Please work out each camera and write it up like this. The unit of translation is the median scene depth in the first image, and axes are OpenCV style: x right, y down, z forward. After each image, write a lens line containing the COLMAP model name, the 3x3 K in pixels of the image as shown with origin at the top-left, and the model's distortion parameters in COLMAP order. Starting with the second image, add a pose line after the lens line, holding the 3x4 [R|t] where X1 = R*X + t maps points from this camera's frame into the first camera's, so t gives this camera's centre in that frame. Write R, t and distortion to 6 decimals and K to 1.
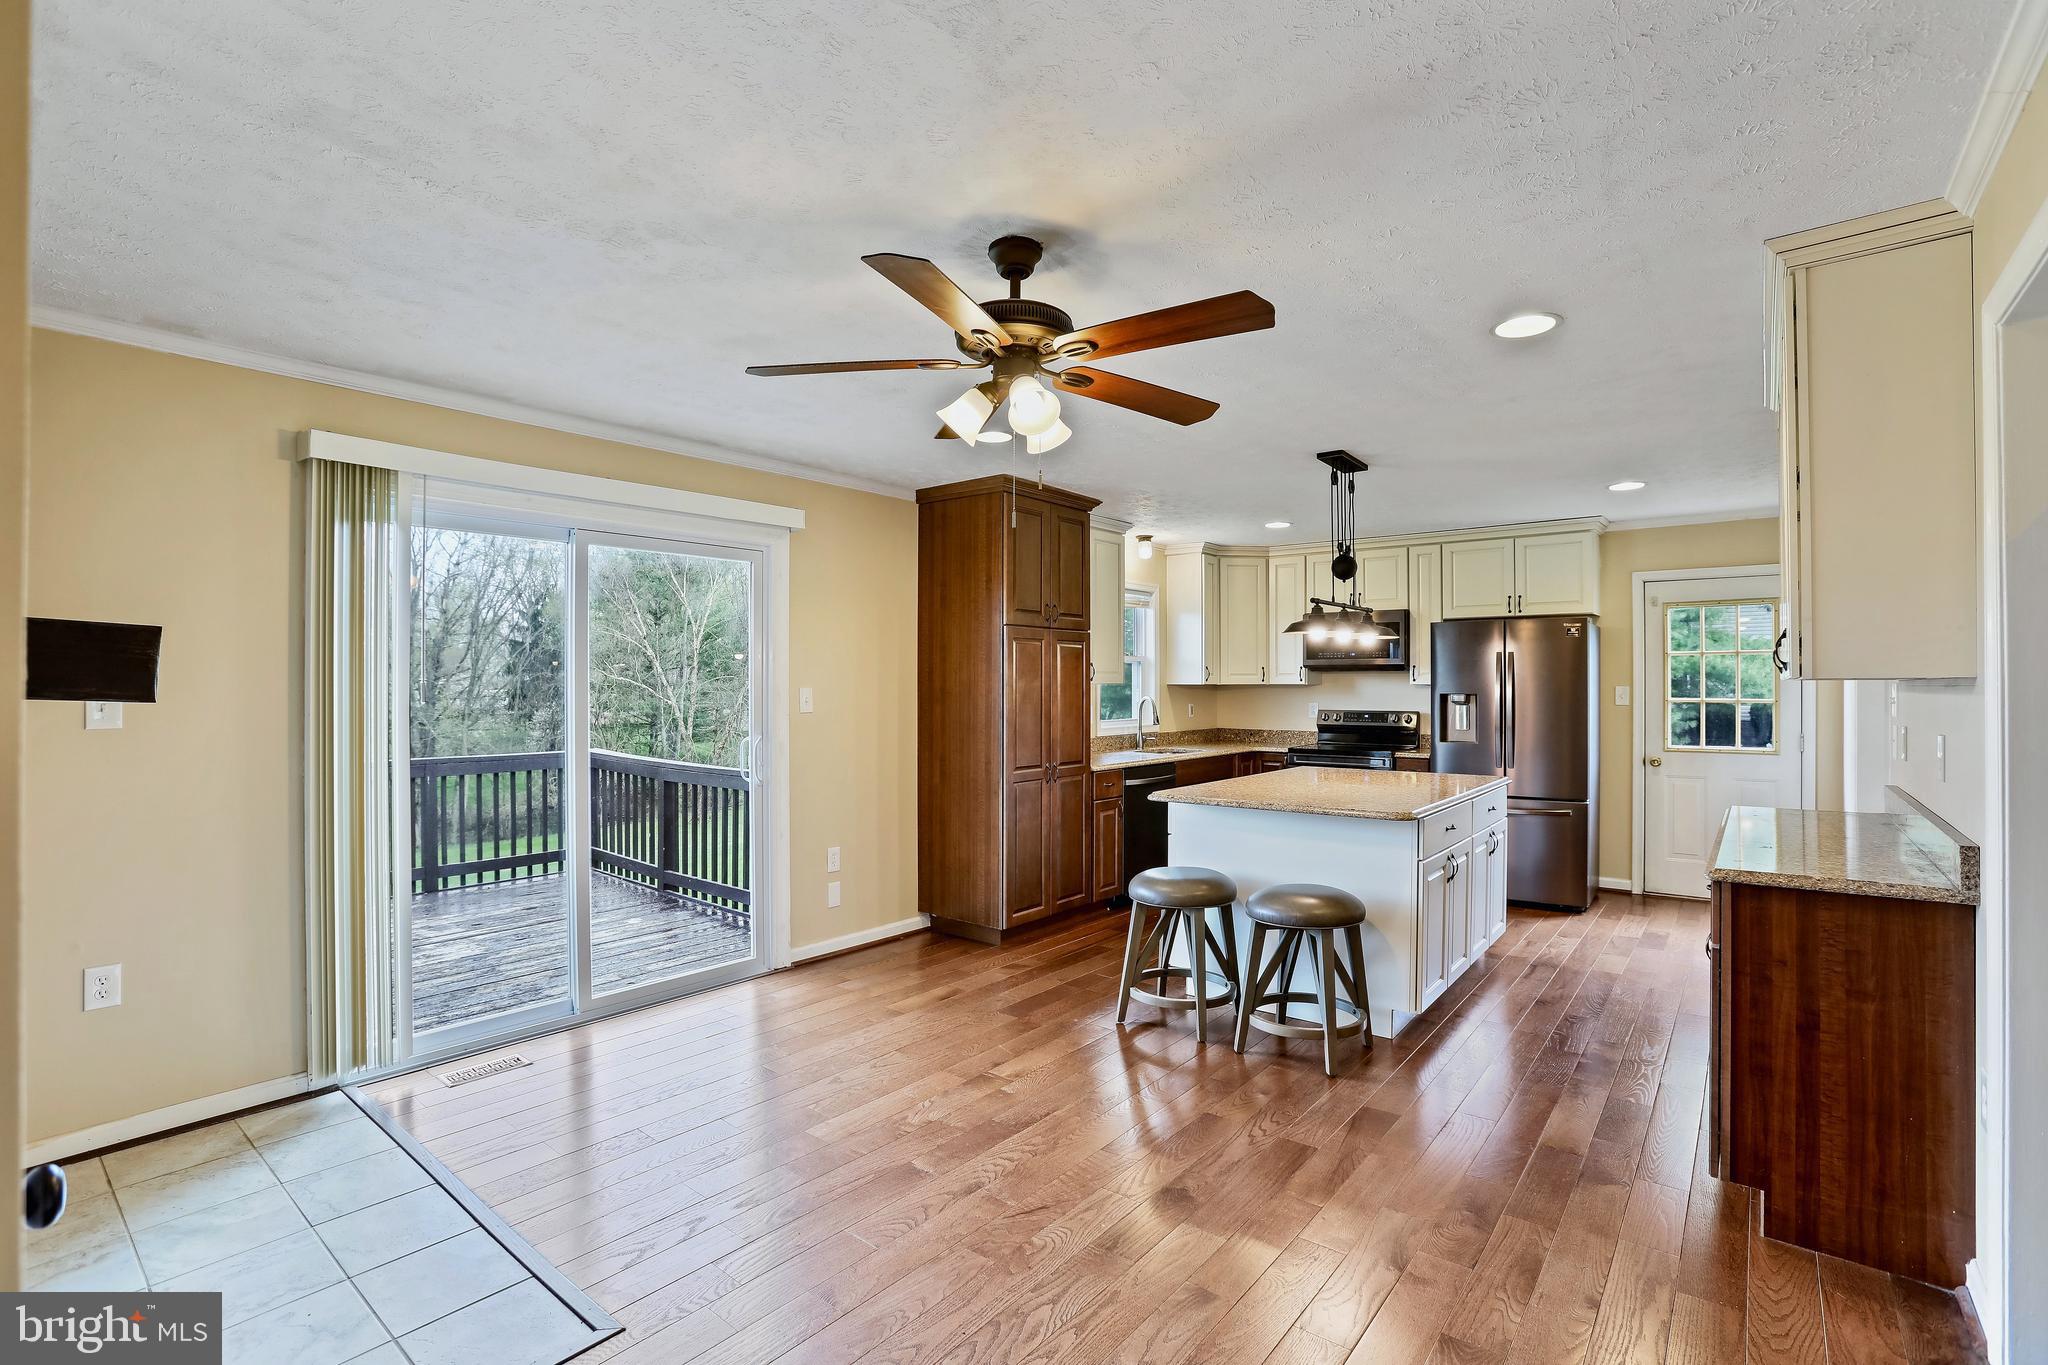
lens RADIAL K [[934.9, 0, 1038.3], [0, 934.9, 676.4], [0, 0, 1]] dist [-0.020434, 0.000528]
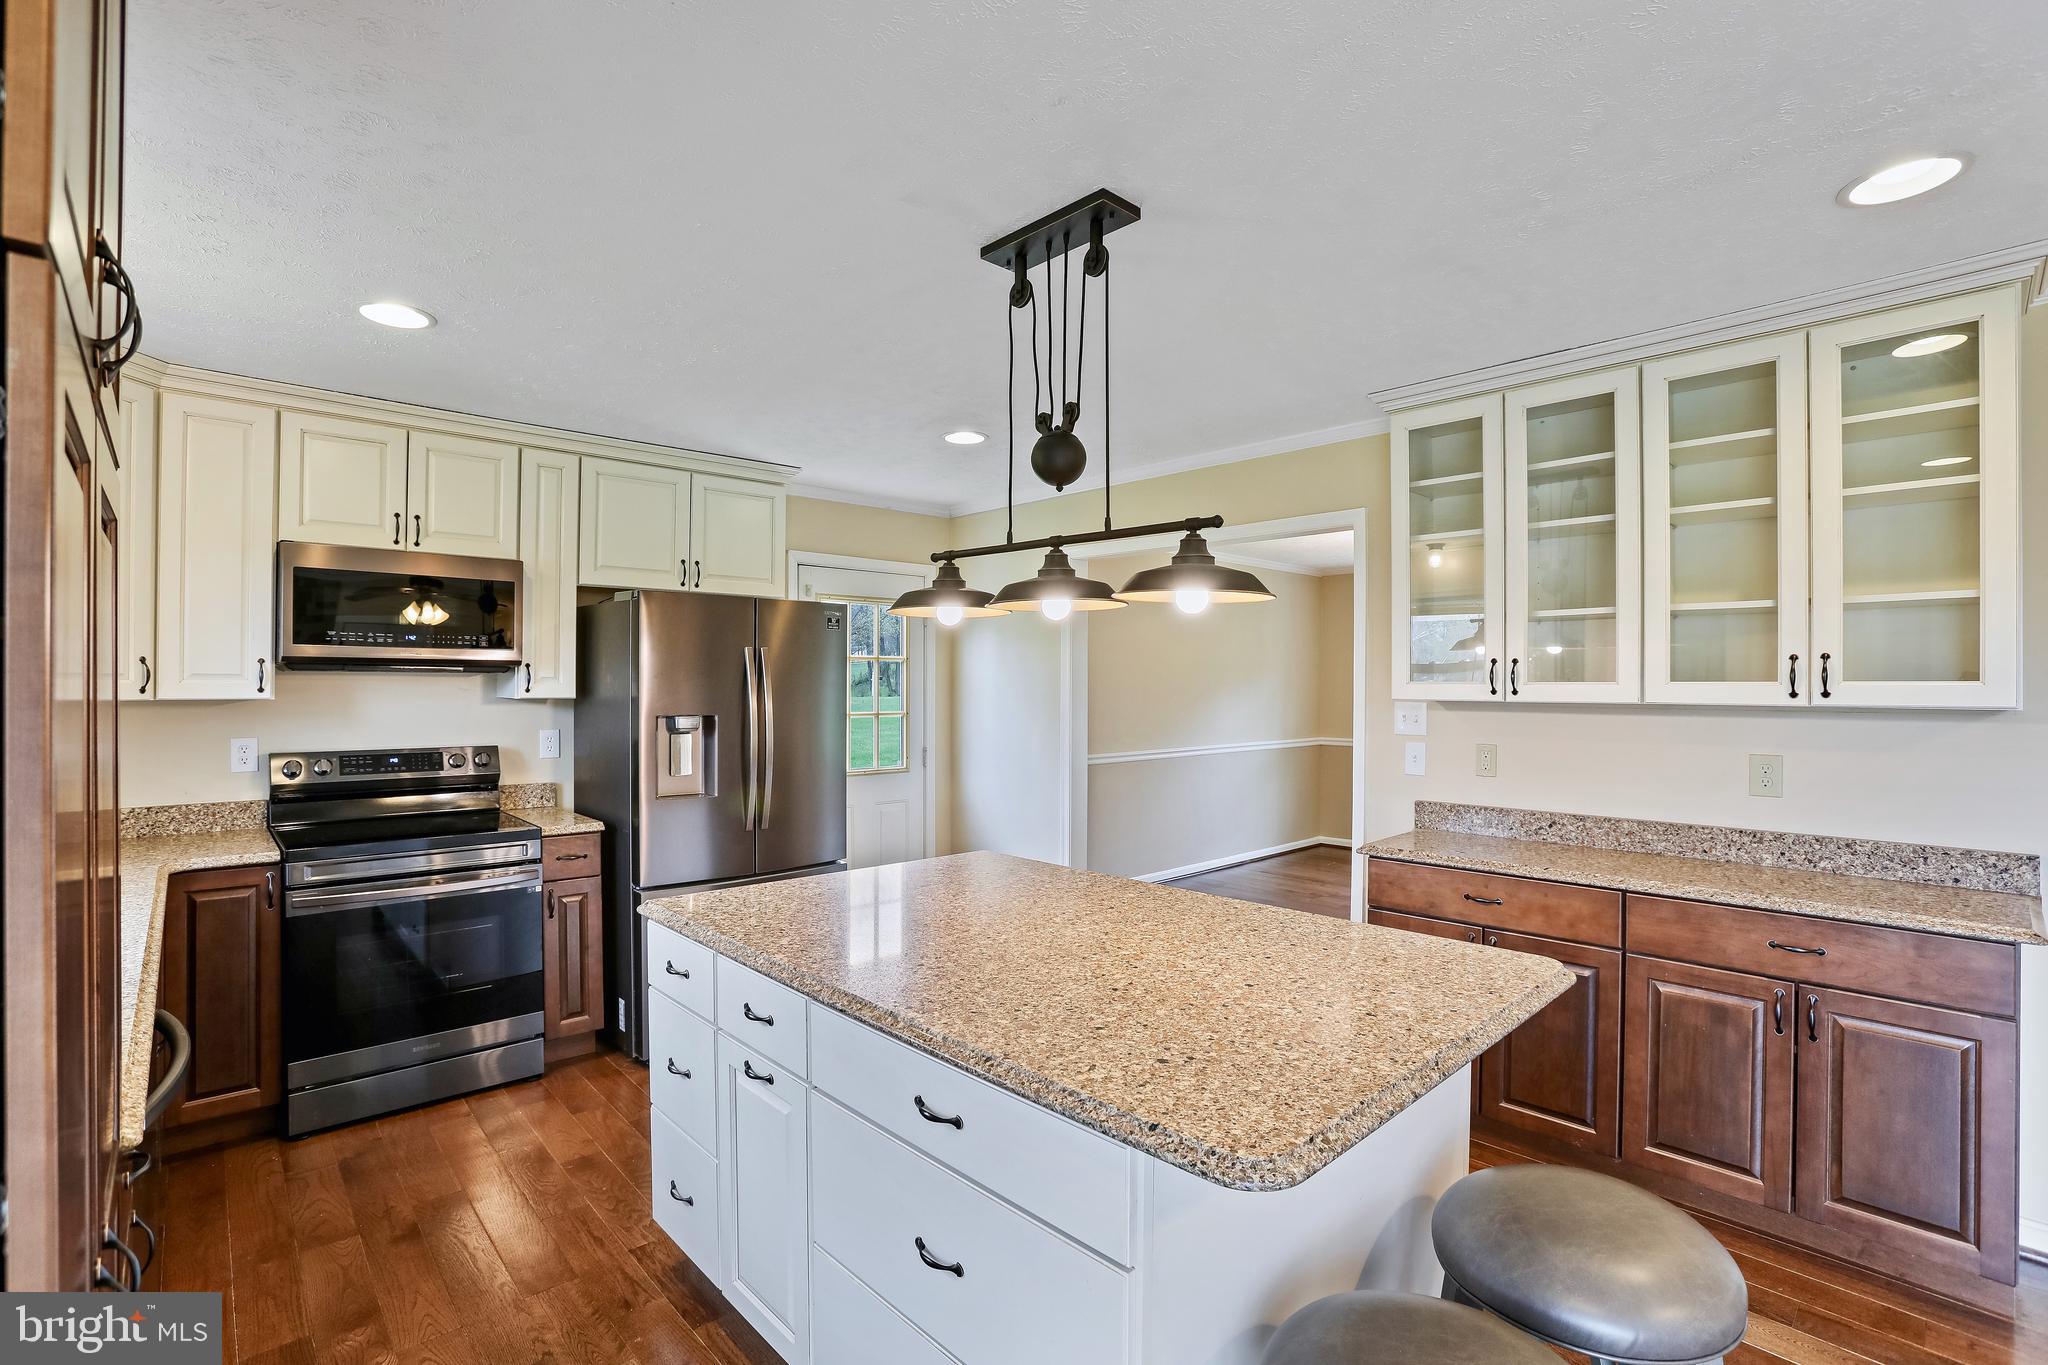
lens RADIAL K [[942.7, 0, 1016.3], [0, 942.7, 684.3], [0, 0, 1]] dist [-0.040588, 0.012243]
pose [[0.175108, 0.001579, 0.984548, -0.103611], [-0.009956, 0.999950, 0.000167, -0.002663], [-0.984499, -0.009832, 0.175115, 0.693026]]
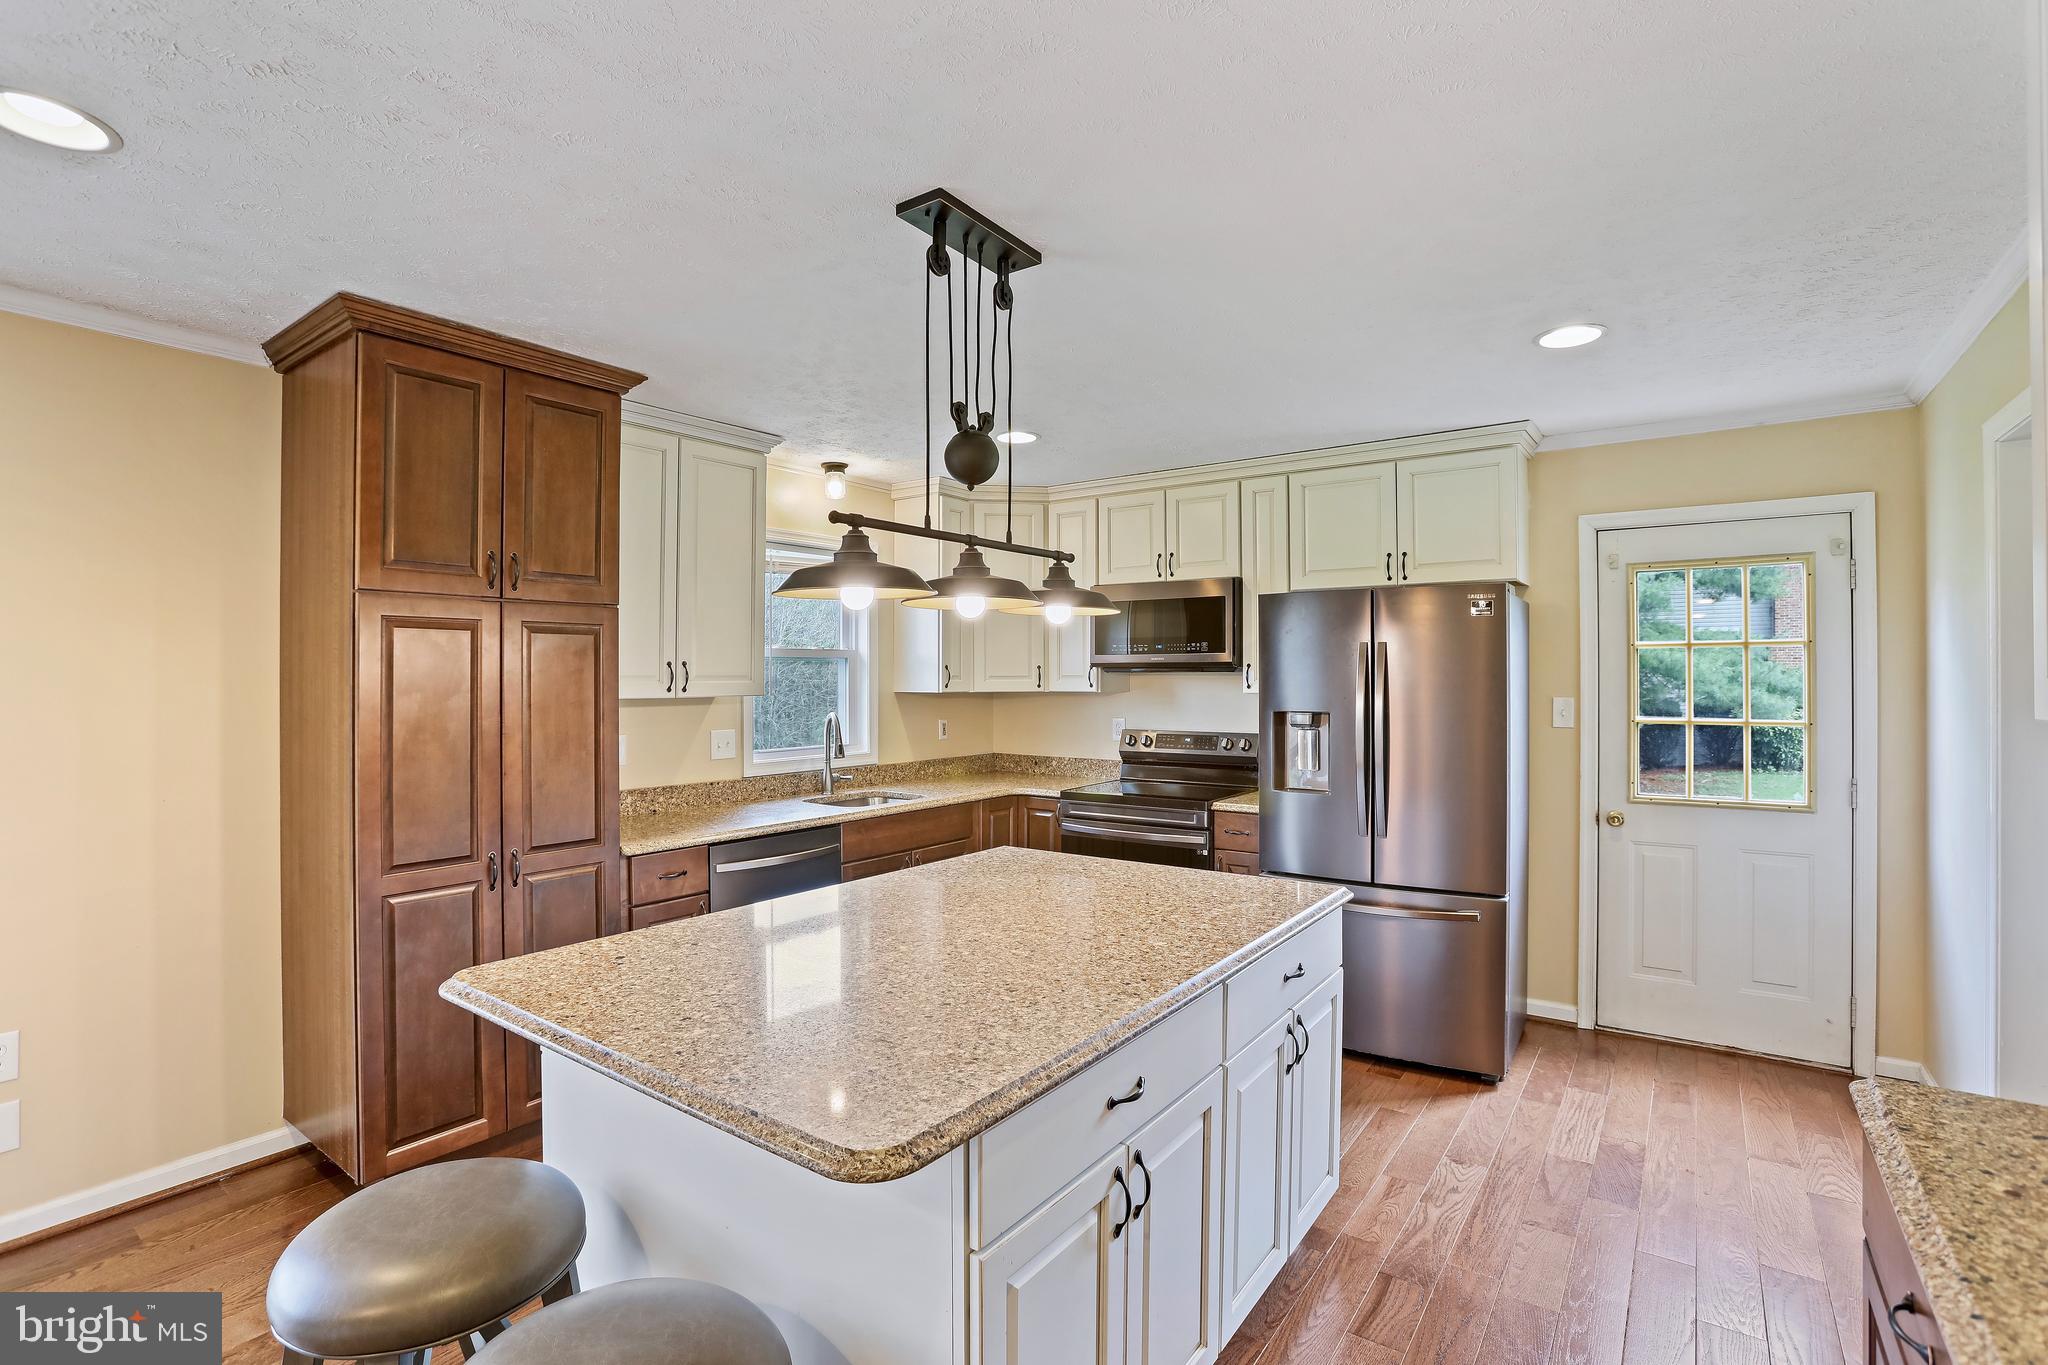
lens RADIAL K [[969.2, 0, 1011.0], [0, 969.2, 675.9], [0, 0, 1]] dist [-0.025221, 0.000933]
pose [[0.999257, -0.003227, 0.038393, 0.238018], [0.003065, 0.999986, 0.004284, -0.007636], [-0.038406, -0.004163, 0.999254, 0.374835]]
